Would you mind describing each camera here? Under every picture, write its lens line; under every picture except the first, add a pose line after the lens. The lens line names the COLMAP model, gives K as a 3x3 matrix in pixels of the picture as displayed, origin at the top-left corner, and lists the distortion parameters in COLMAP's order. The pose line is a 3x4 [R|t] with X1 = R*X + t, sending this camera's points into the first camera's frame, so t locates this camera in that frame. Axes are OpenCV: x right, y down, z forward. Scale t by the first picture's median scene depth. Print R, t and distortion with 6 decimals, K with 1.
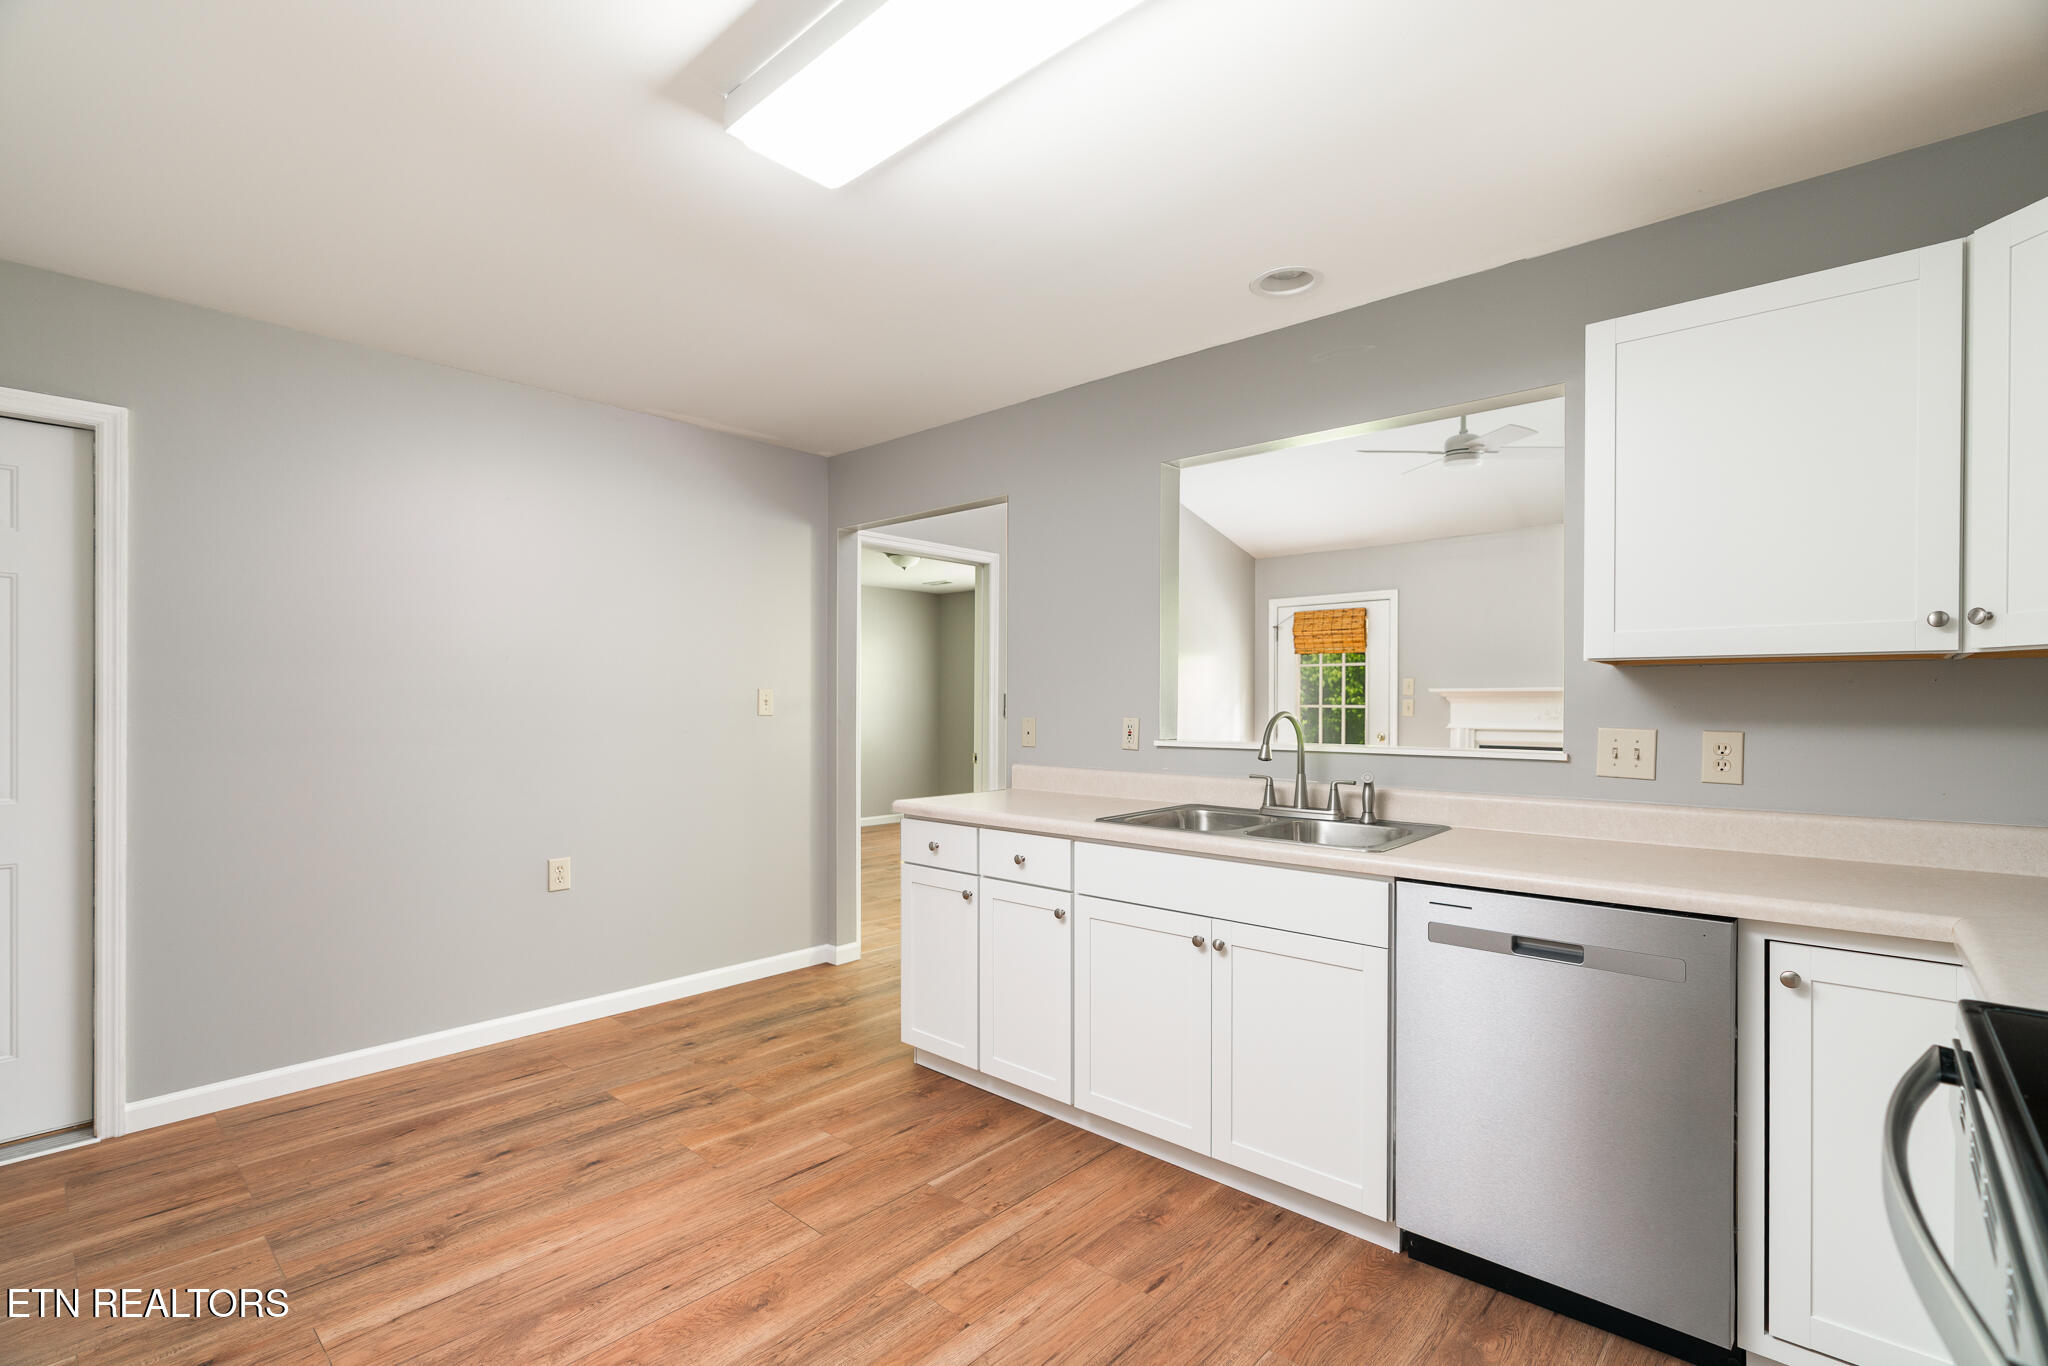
lens RADIAL K [[937.3, 0, 1021.3], [0, 937.3, 698.8], [0, 0, 1]] dist [-0.009472, 0.003603]
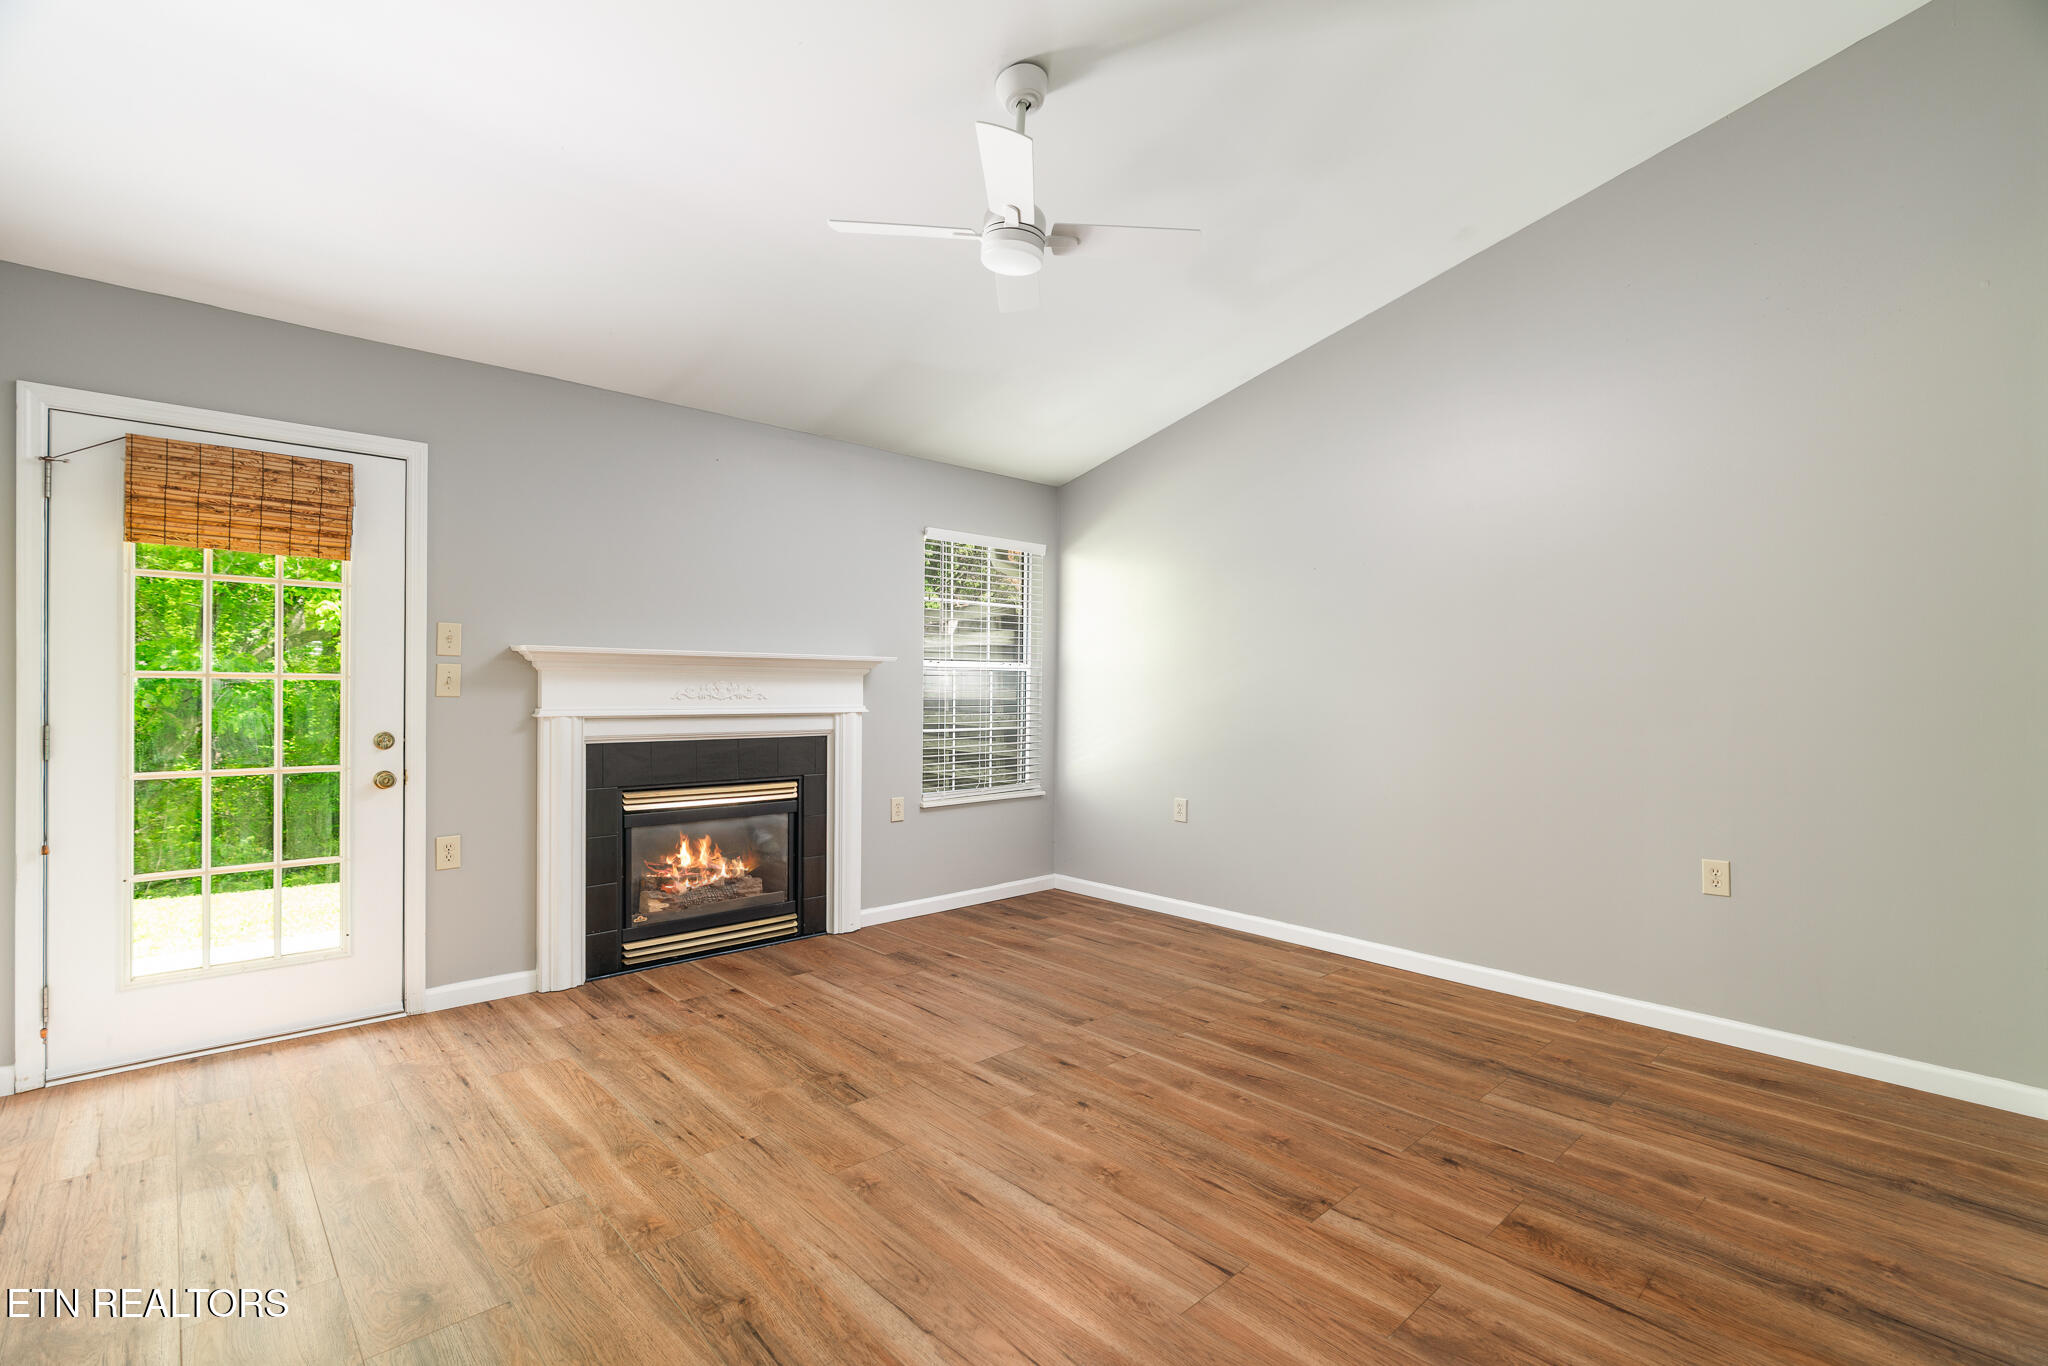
lens RADIAL K [[937.3, 0, 1008.4], [0, 937.3, 686.1], [0, 0, 1]] dist [-0.009472, 0.003603]
pose [[0.079039, -0.000021, 0.996872, -0.185444], [-0.011306, 0.999936, 0.000918, 0.022819], [-0.996807, -0.011343, 0.079033, 1.668111]]
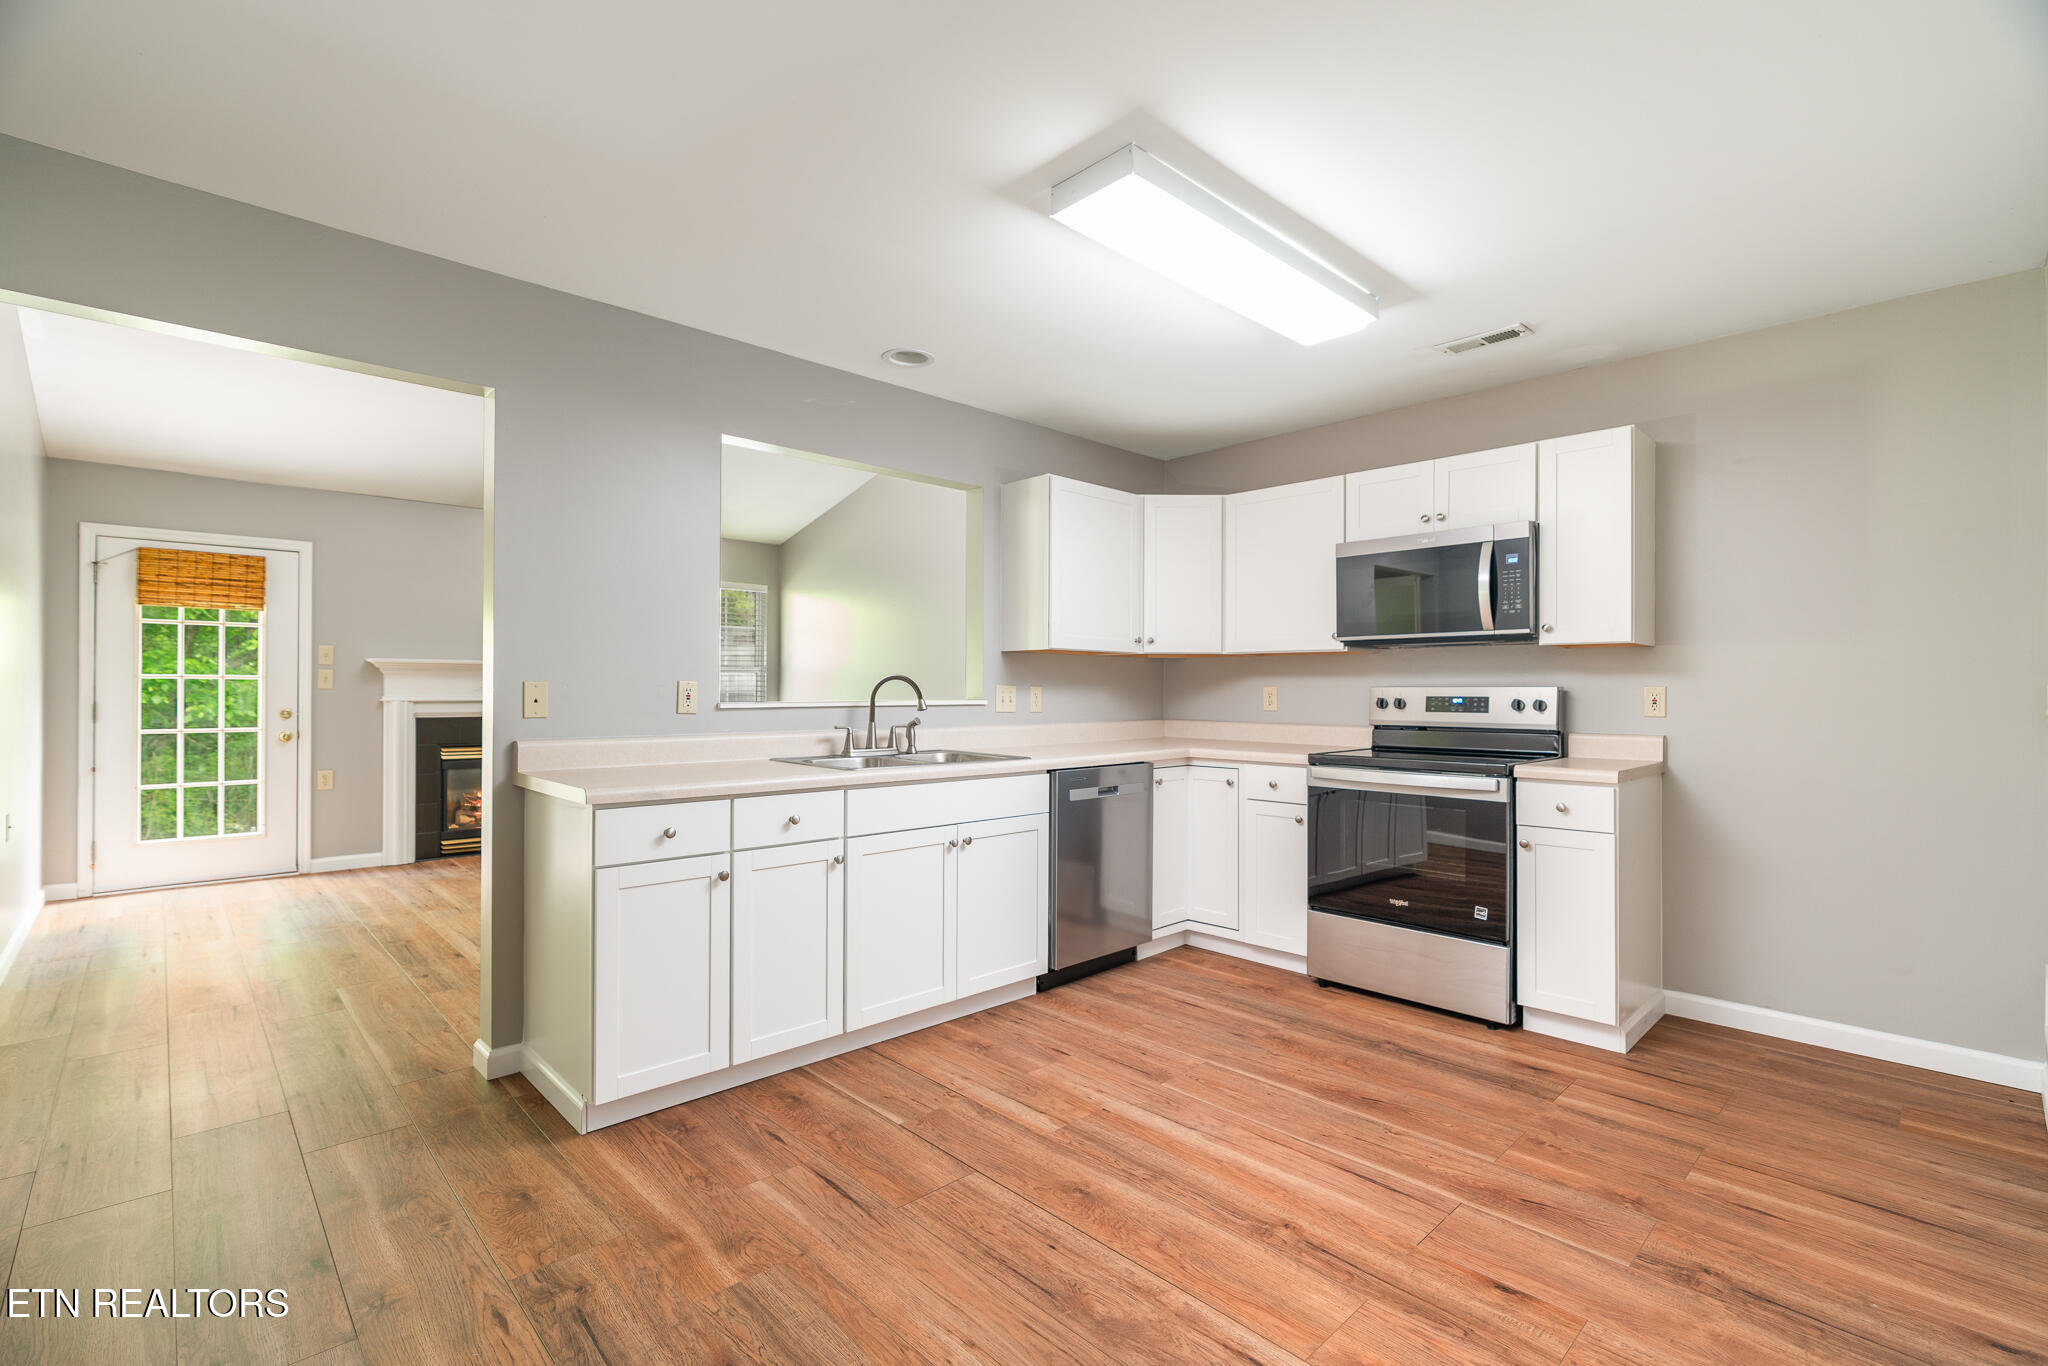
lens RADIAL K [[937.3, 0, 1015.8], [0, 937.3, 681.8], [0, 0, 1]] dist [-0.009472, 0.003603]
pose [[0.070248, 0.005510, 0.997514, -1.054919], [-0.007282, 0.999961, -0.005011, 0.029479], [-0.997503, -0.006912, 0.070286, 0.748405]]
